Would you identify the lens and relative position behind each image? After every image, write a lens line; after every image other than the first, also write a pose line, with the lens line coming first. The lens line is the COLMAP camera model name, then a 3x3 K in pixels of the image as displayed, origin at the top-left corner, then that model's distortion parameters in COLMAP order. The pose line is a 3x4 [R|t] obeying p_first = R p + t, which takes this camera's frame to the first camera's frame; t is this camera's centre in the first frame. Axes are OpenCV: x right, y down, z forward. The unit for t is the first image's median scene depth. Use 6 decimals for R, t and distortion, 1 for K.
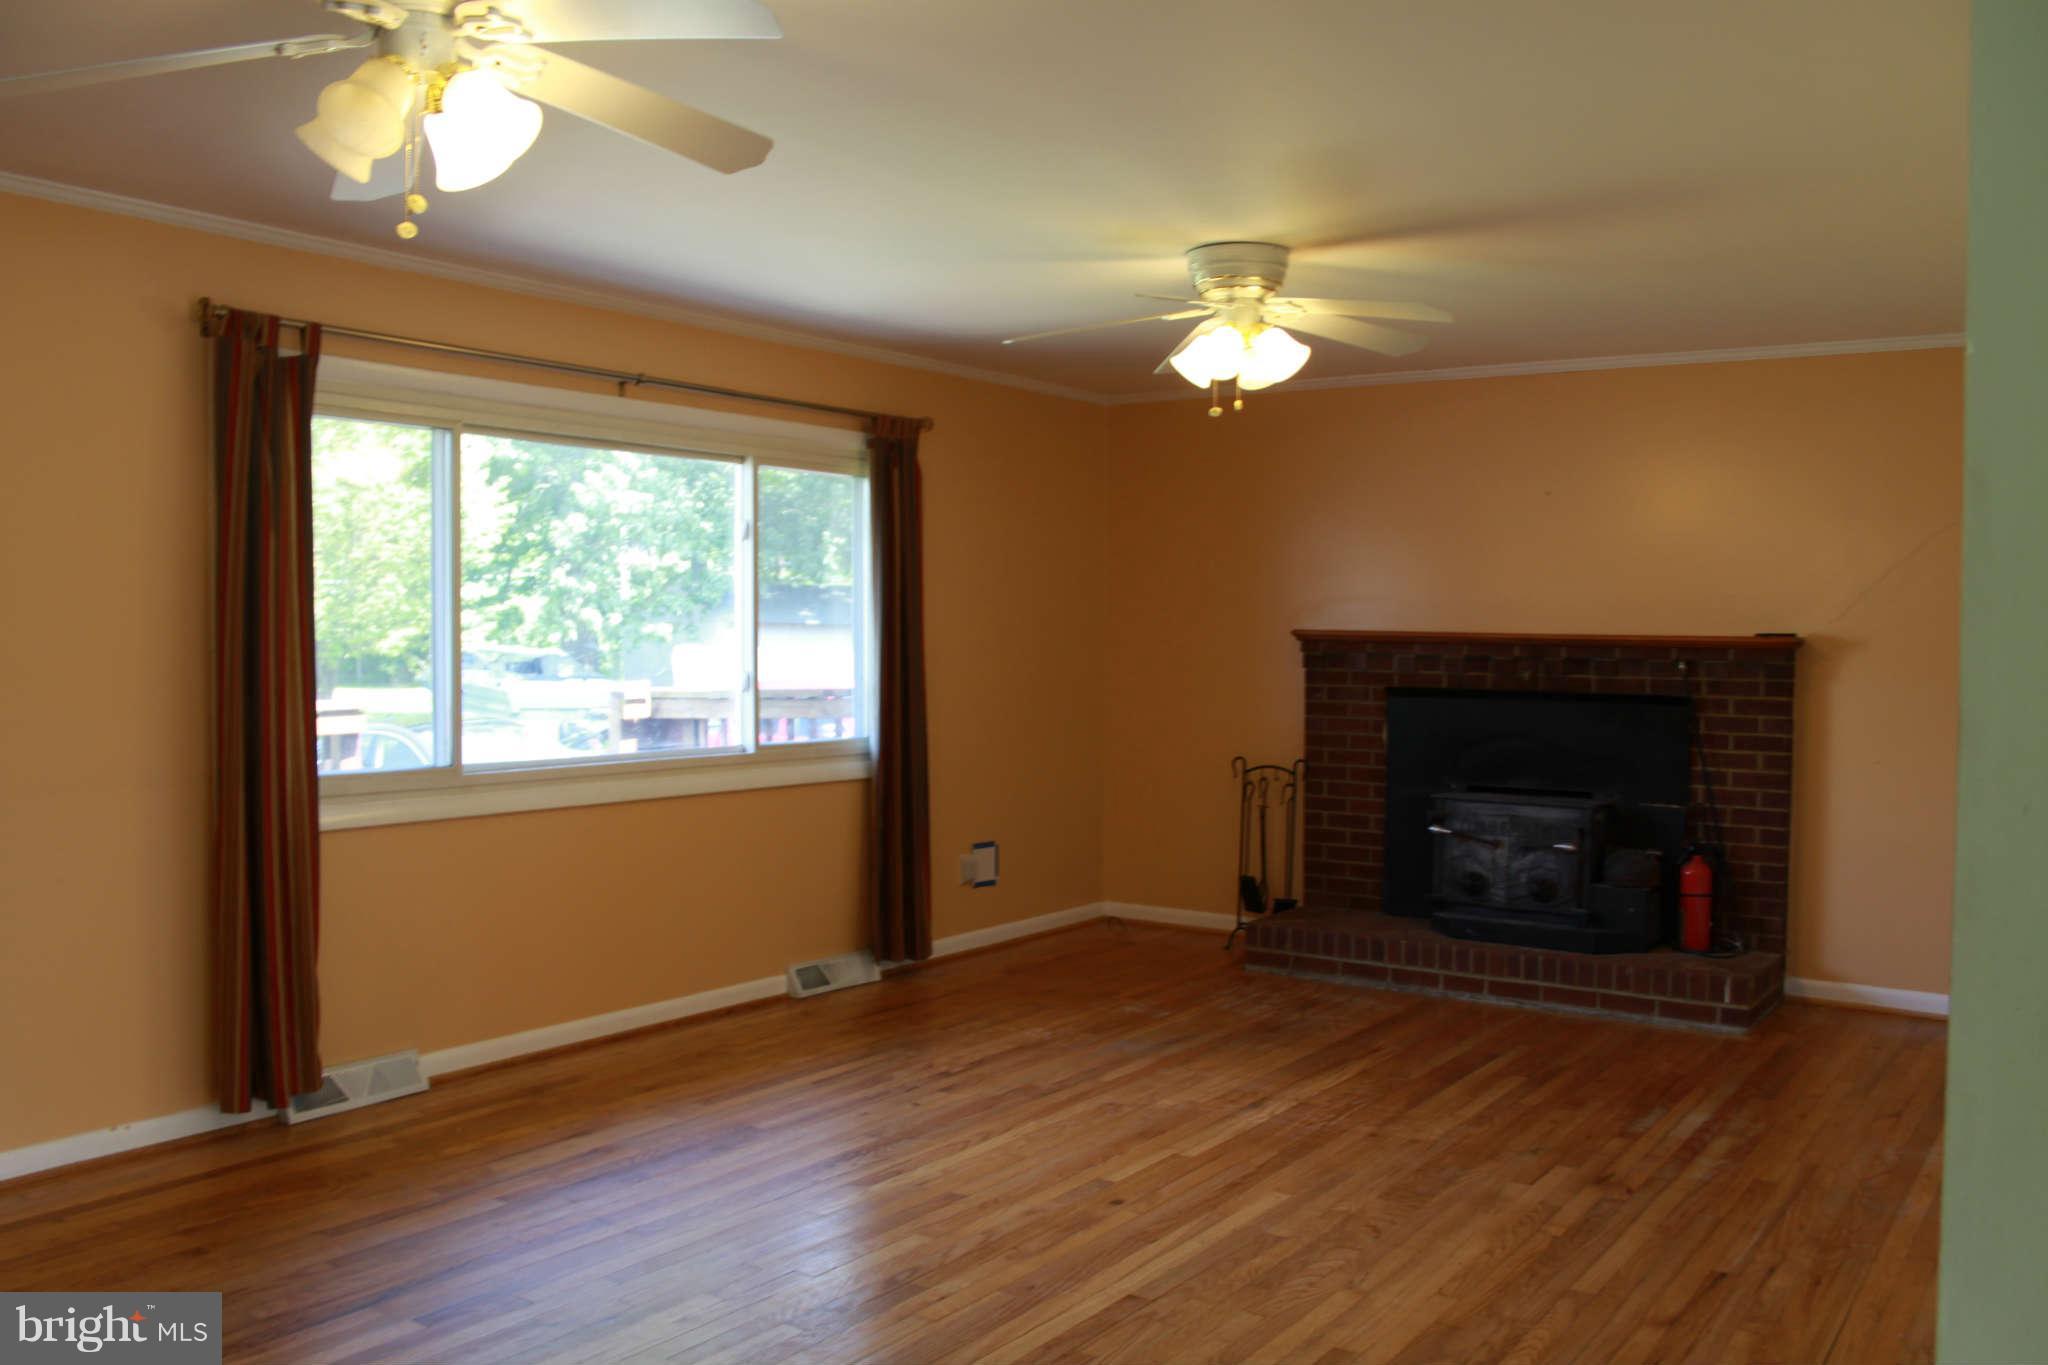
lens RADIAL K [[1718.4, 0, 1012.4], [0, 1718.4, 675.5], [0, 0, 1]] dist [-0.096269, 0.015046]
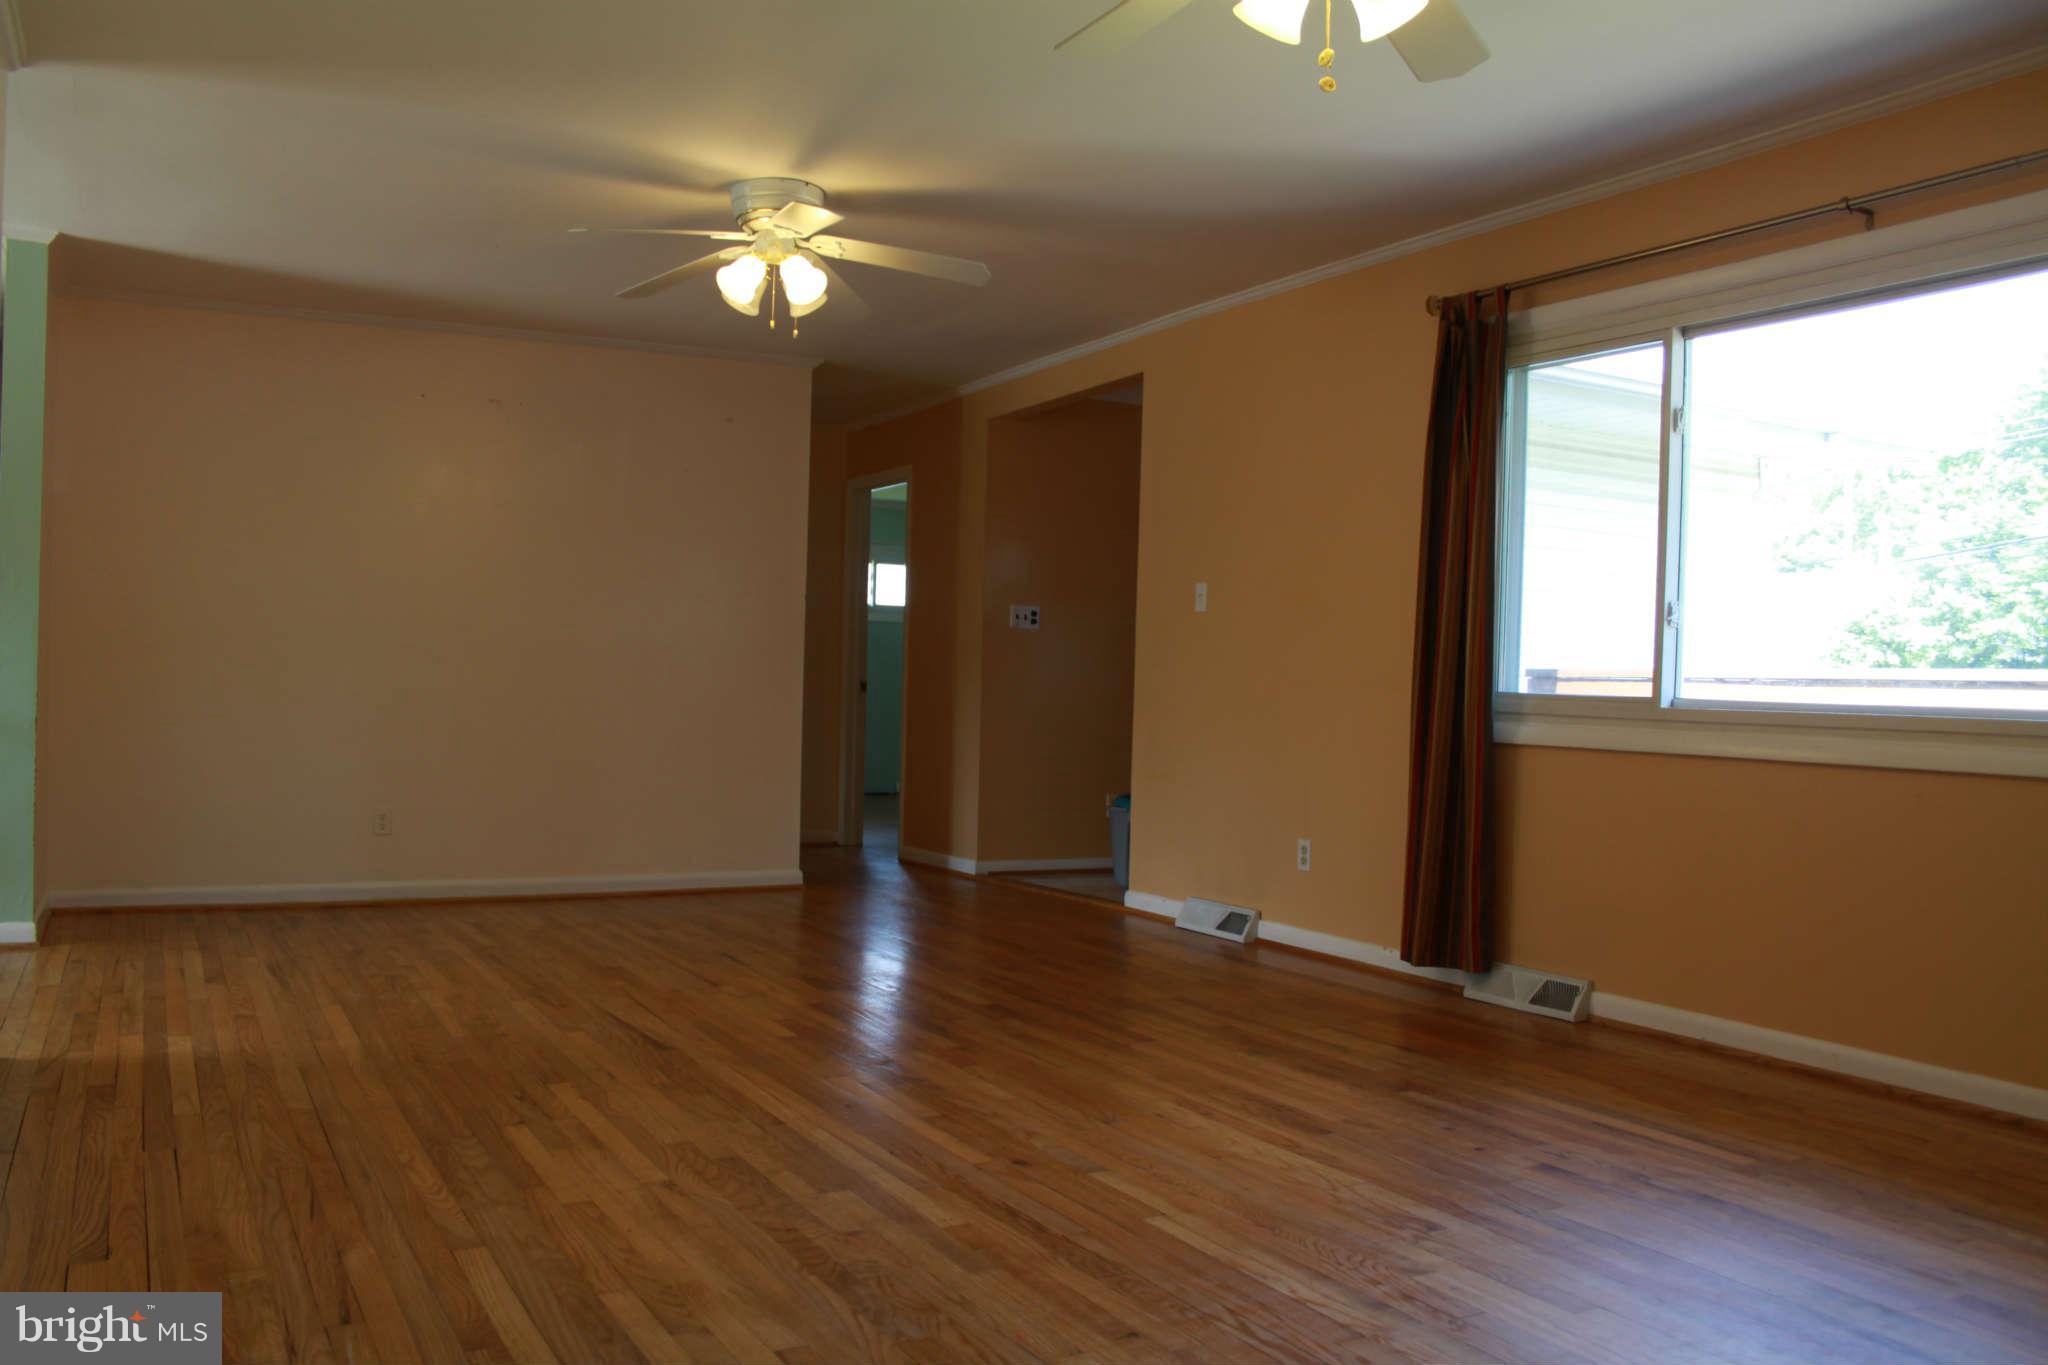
lens RADIAL K [[1718.4, 0, 1014.8], [0, 1718.4, 688.1], [0, 0, 1]] dist [-0.096269, 0.015046]
pose [[-0.454780, -0.014907, -0.890479, 0.659905], [-0.048405, 0.998796, 0.008001, 0.057297], [0.889287, 0.046743, -0.454954, 1.112288]]
